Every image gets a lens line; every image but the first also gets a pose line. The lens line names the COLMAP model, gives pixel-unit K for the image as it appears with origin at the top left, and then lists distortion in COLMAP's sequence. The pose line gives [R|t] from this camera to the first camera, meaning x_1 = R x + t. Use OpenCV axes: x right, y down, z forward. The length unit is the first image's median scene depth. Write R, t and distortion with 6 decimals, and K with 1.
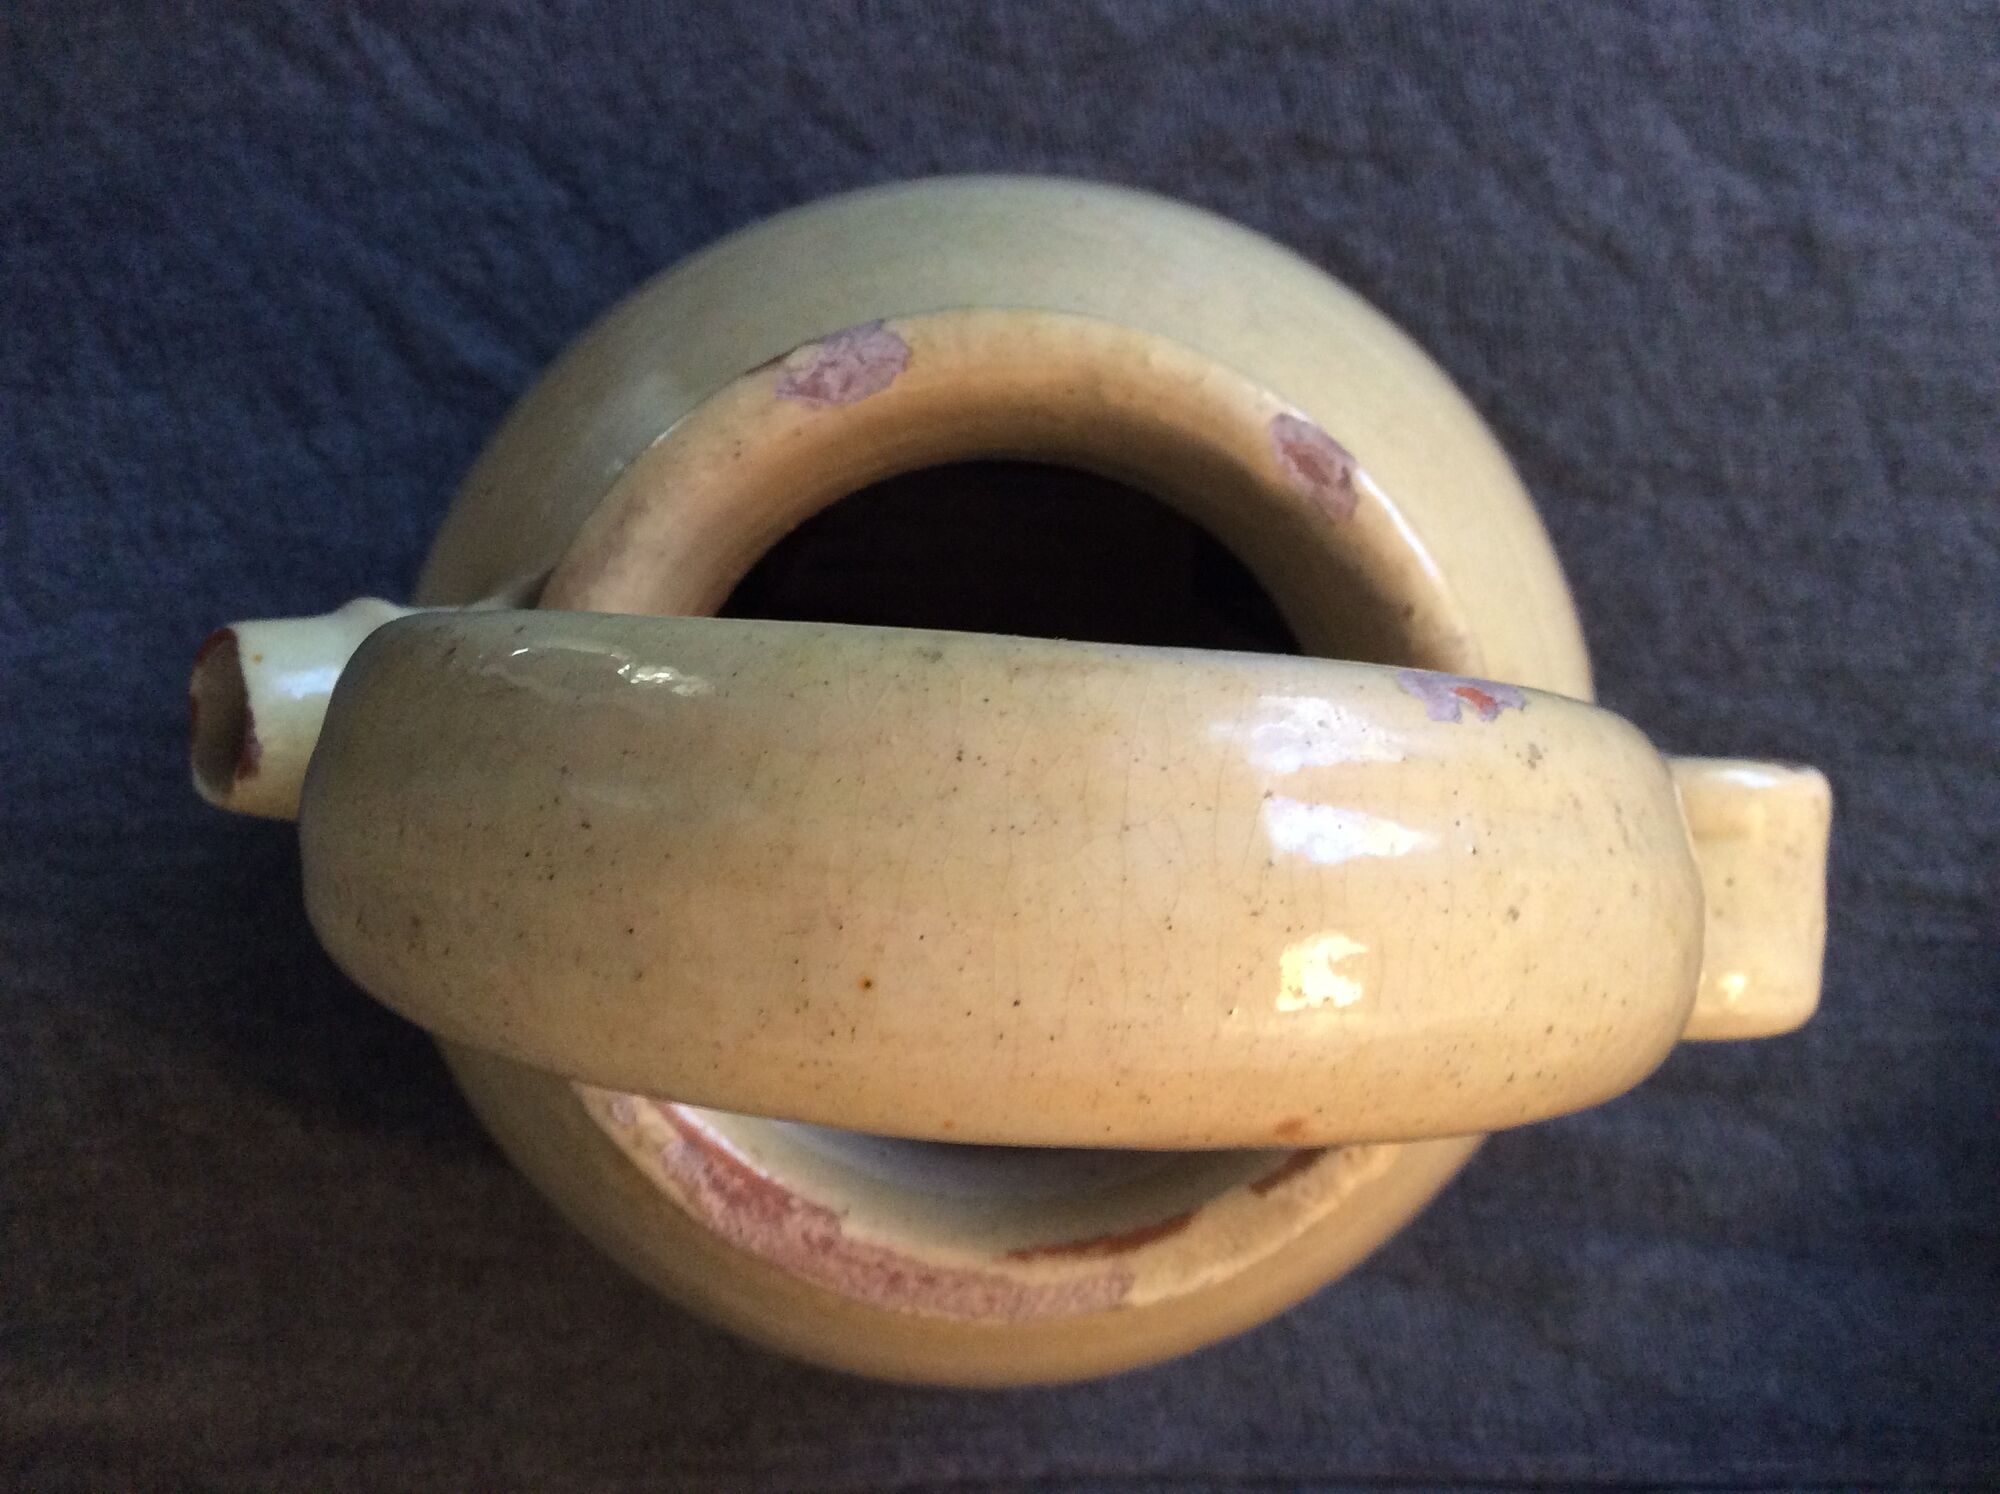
lens RADIAL K [[1850.8, 0, 1000.4], [0, 1850.8, 745.3], [0, 0, 1]] dist [-0.011642, 0.000000]
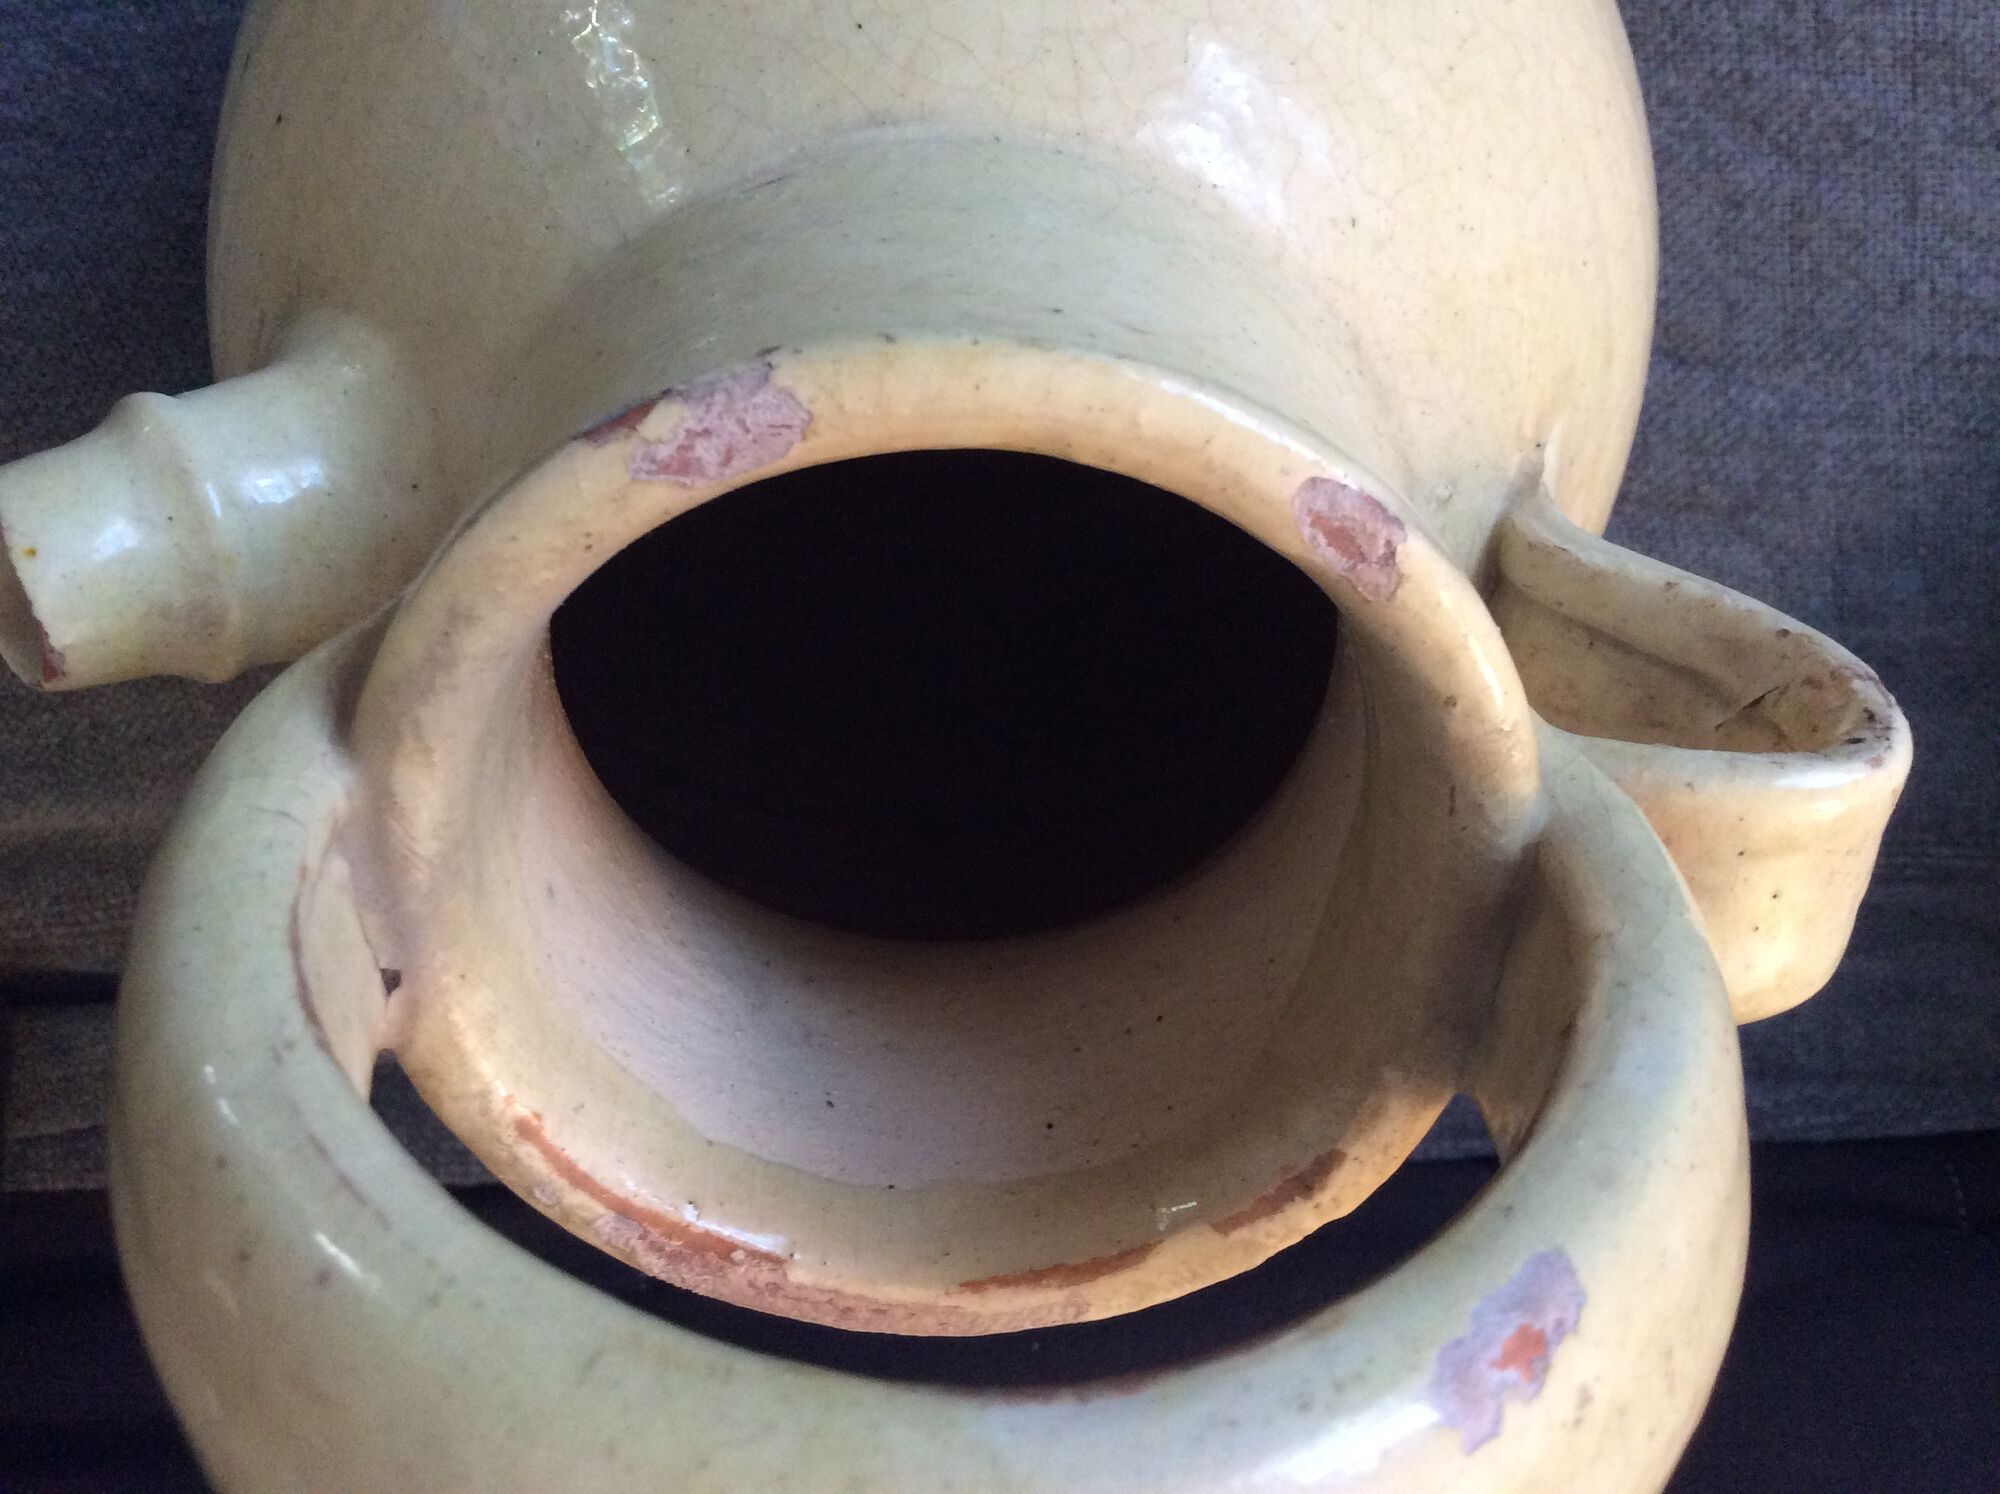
lens RADIAL K [[1850.8, 0, 999.5], [0, 1850.8, 747.2], [0, 0, 1]] dist [-0.011642, 0.000000]
pose [[0.999802, -0.012007, 0.015846, 0.012236], [0.002502, 0.866675, 0.498866, -0.458432], [-0.019724, -0.498728, 0.866534, 0.301199]]
